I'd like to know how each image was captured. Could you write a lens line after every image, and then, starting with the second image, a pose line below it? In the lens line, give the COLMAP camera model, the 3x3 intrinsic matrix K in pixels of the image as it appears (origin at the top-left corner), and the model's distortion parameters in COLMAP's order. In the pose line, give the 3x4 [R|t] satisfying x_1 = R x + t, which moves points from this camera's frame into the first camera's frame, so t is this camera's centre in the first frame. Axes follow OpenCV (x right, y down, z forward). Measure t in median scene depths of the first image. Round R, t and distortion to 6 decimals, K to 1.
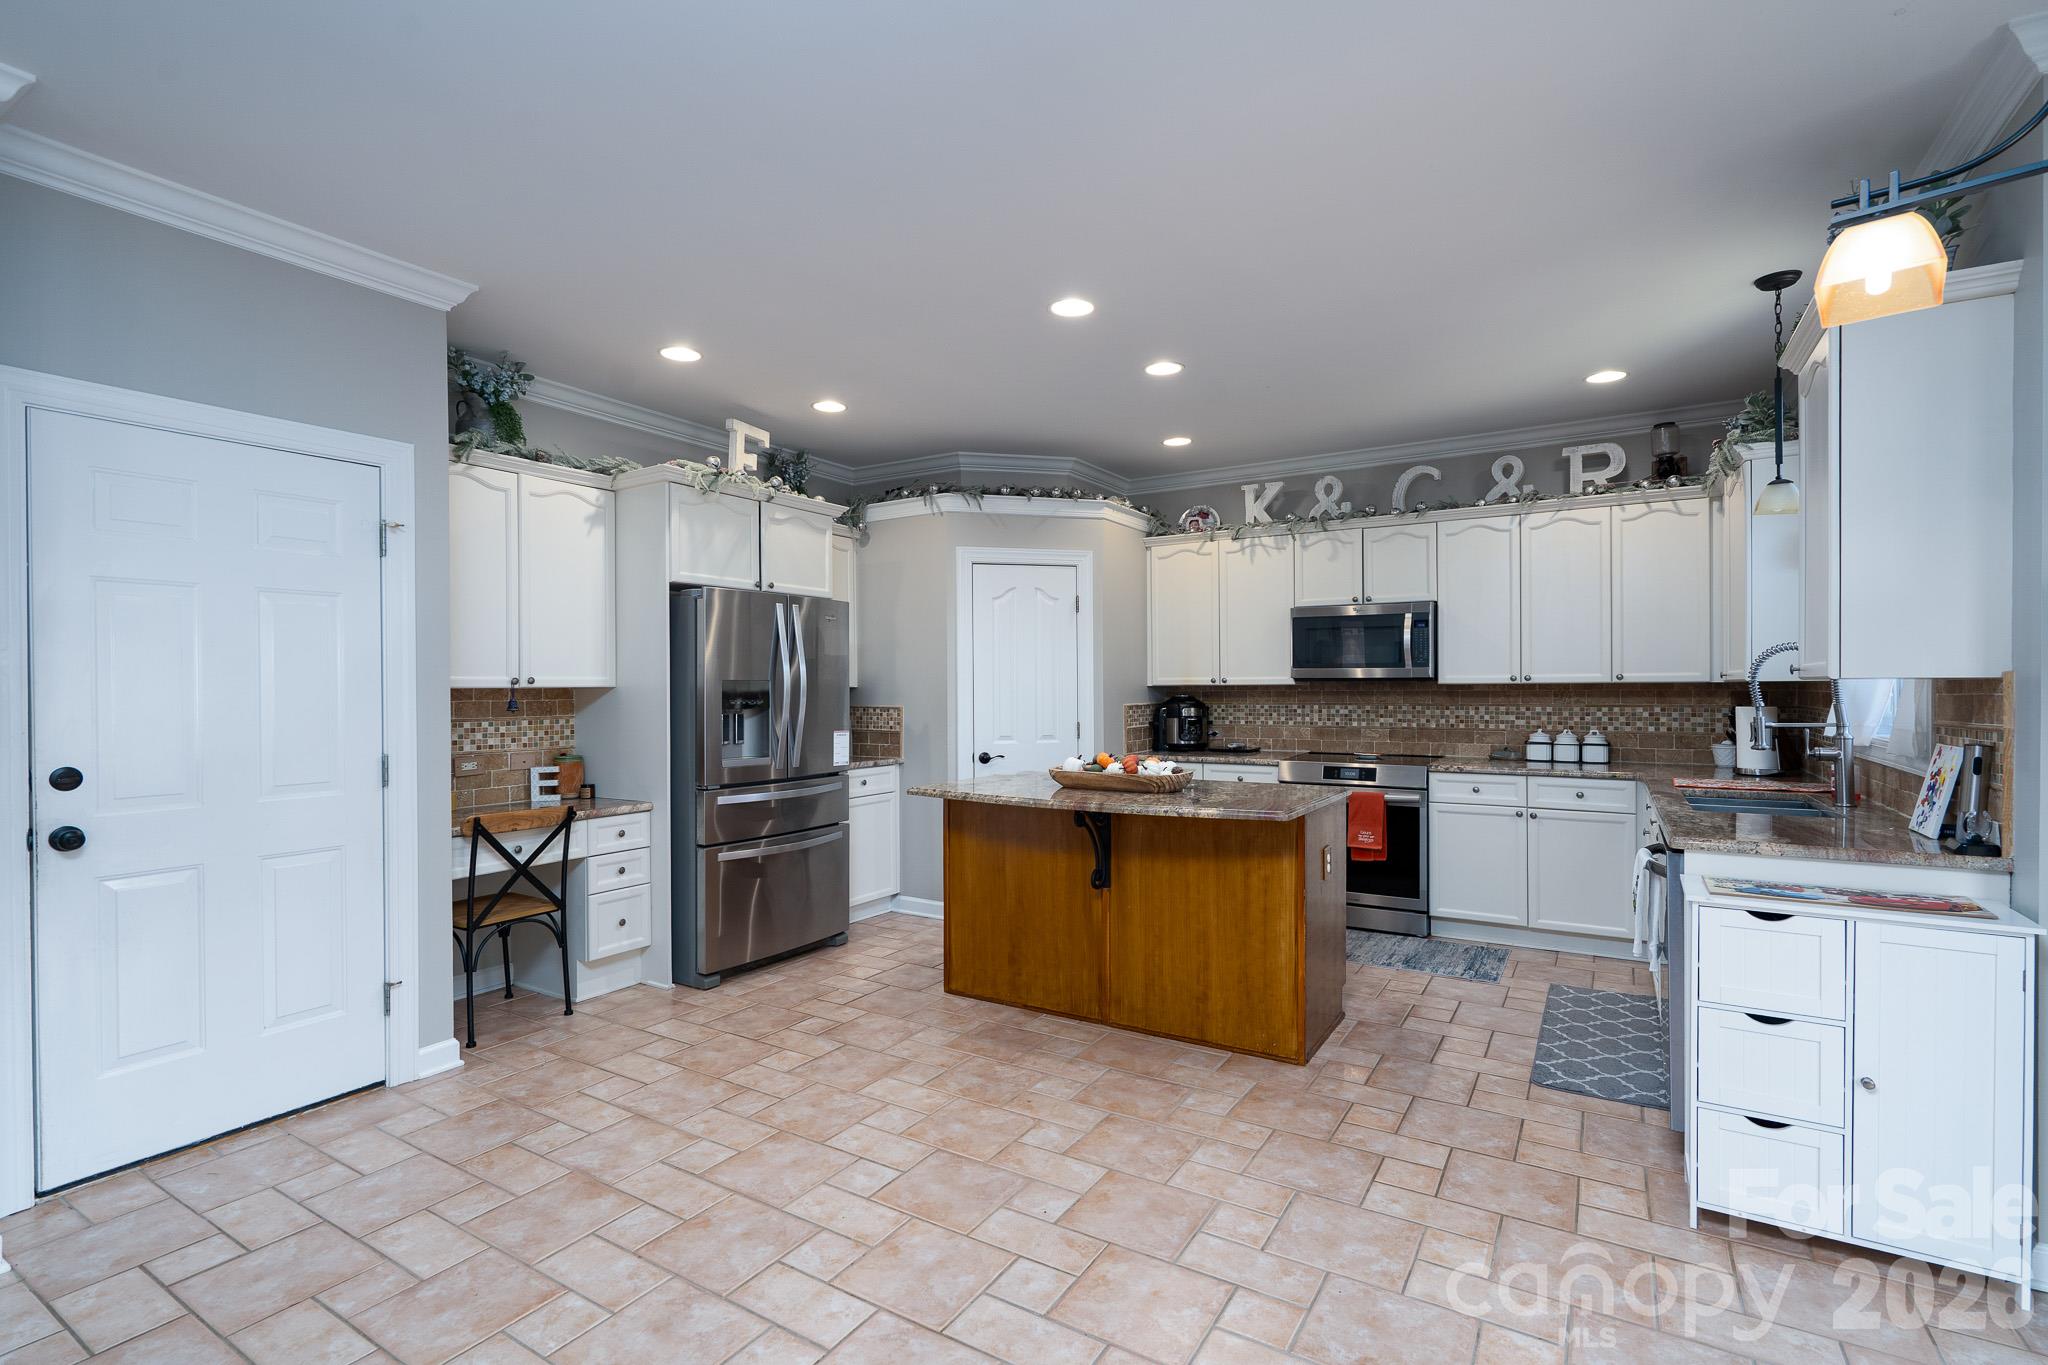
lens RADIAL K [[927.8, 0, 1040.8], [0, 927.8, 684.0], [0, 0, 1]] dist [0.000094, 0.000500]
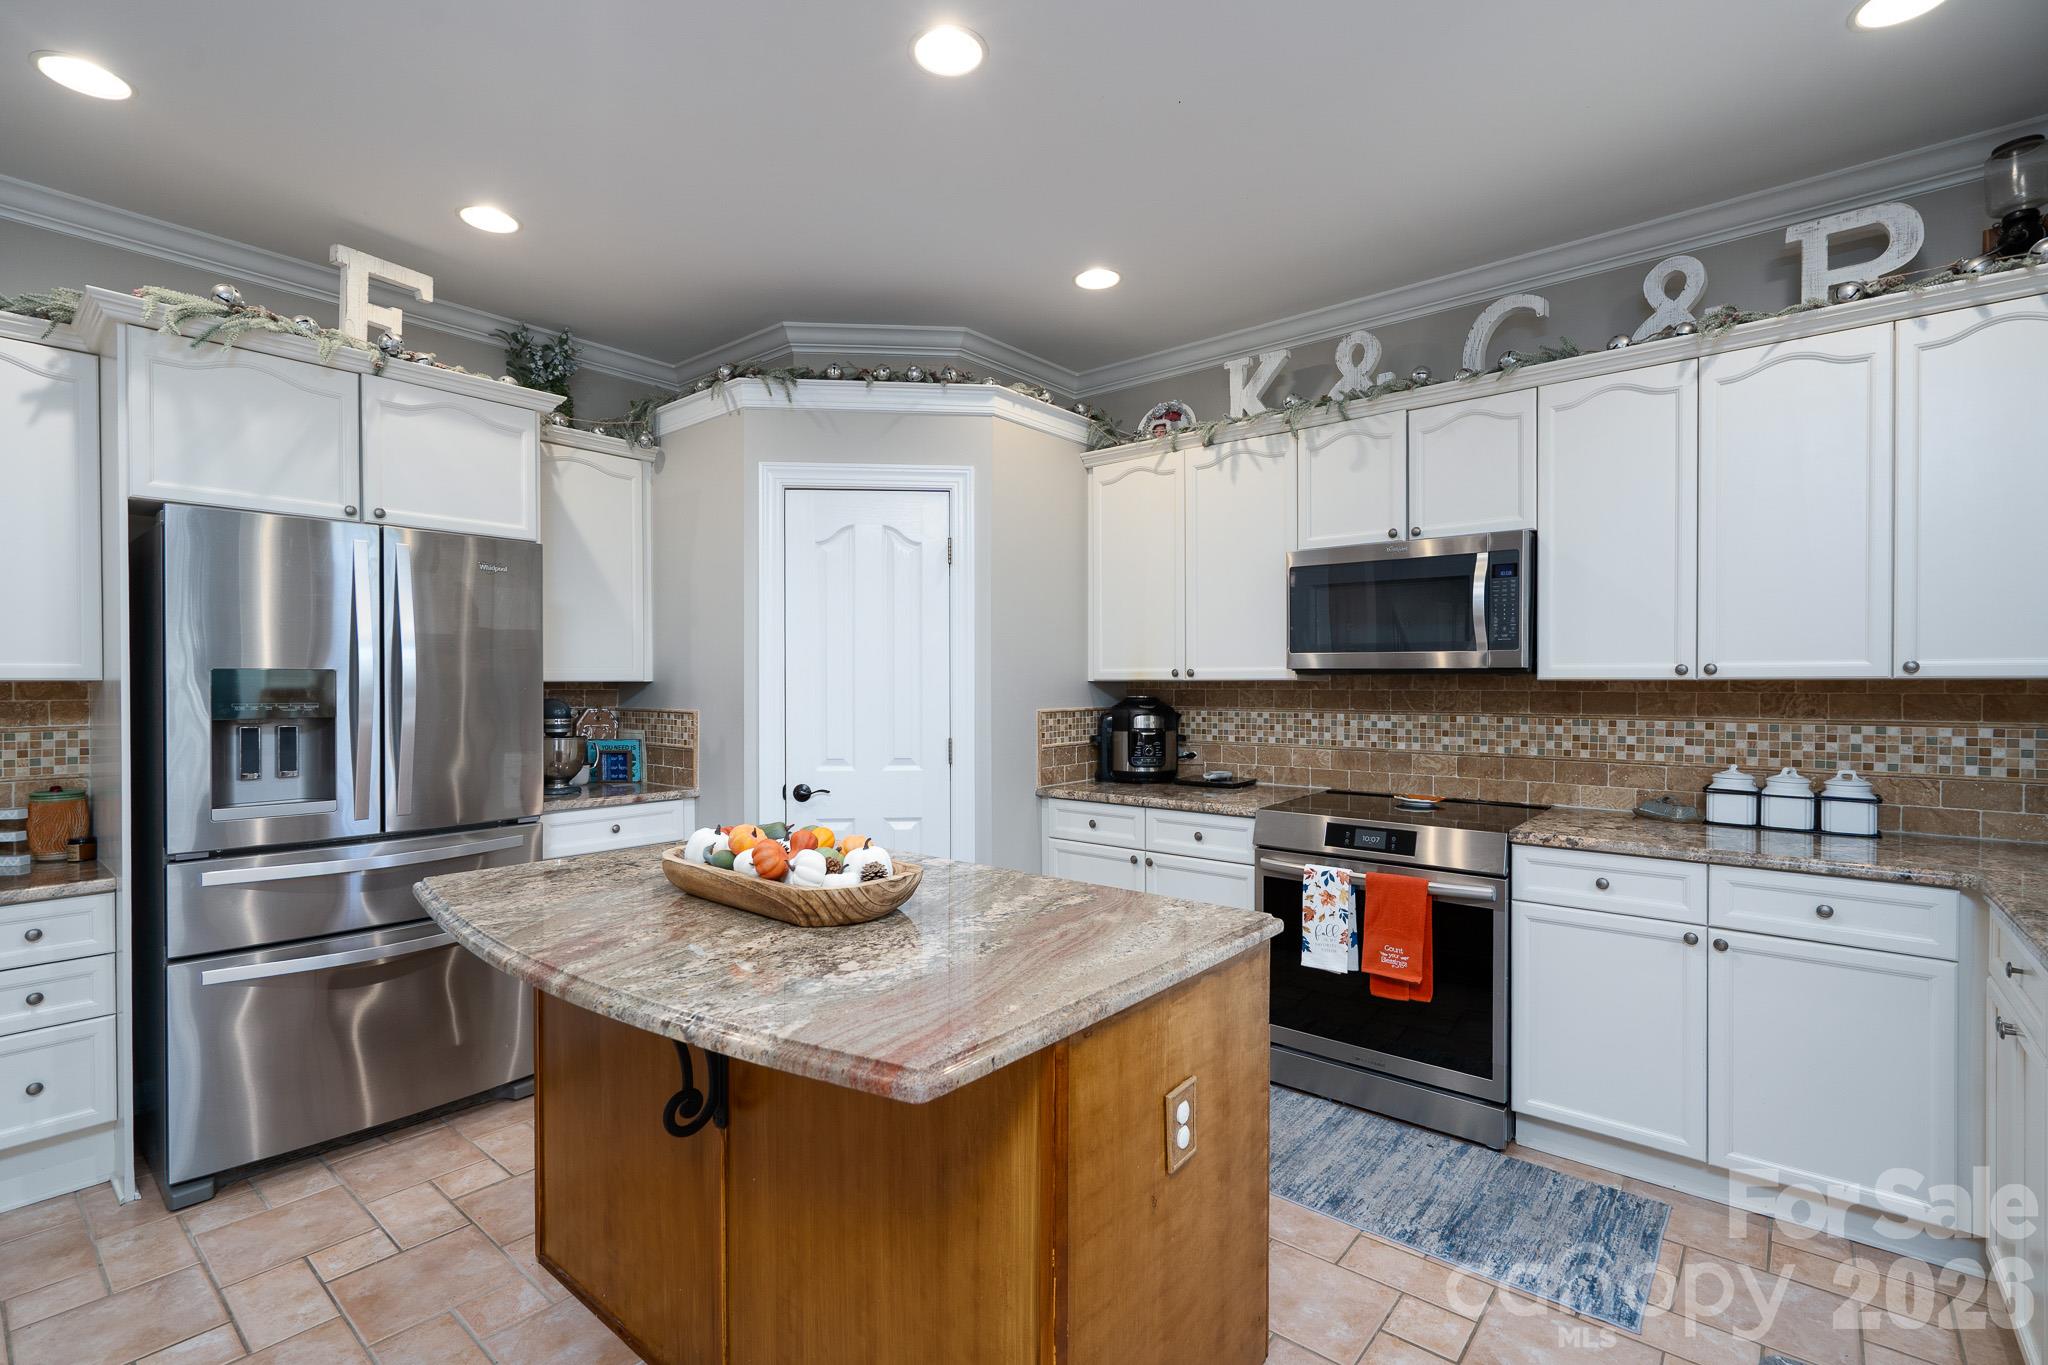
lens RADIAL K [[925.2, 0, 1086.0], [0, 925.2, 685.9], [0, 0, 1]] dist [0.001267, 0.000482]
pose [[0.994373, 0.004301, -0.105847, 0.219623], [-0.003330, 0.999951, 0.009351, -0.000705], [0.105882, -0.008946, 0.994338, 0.423675]]
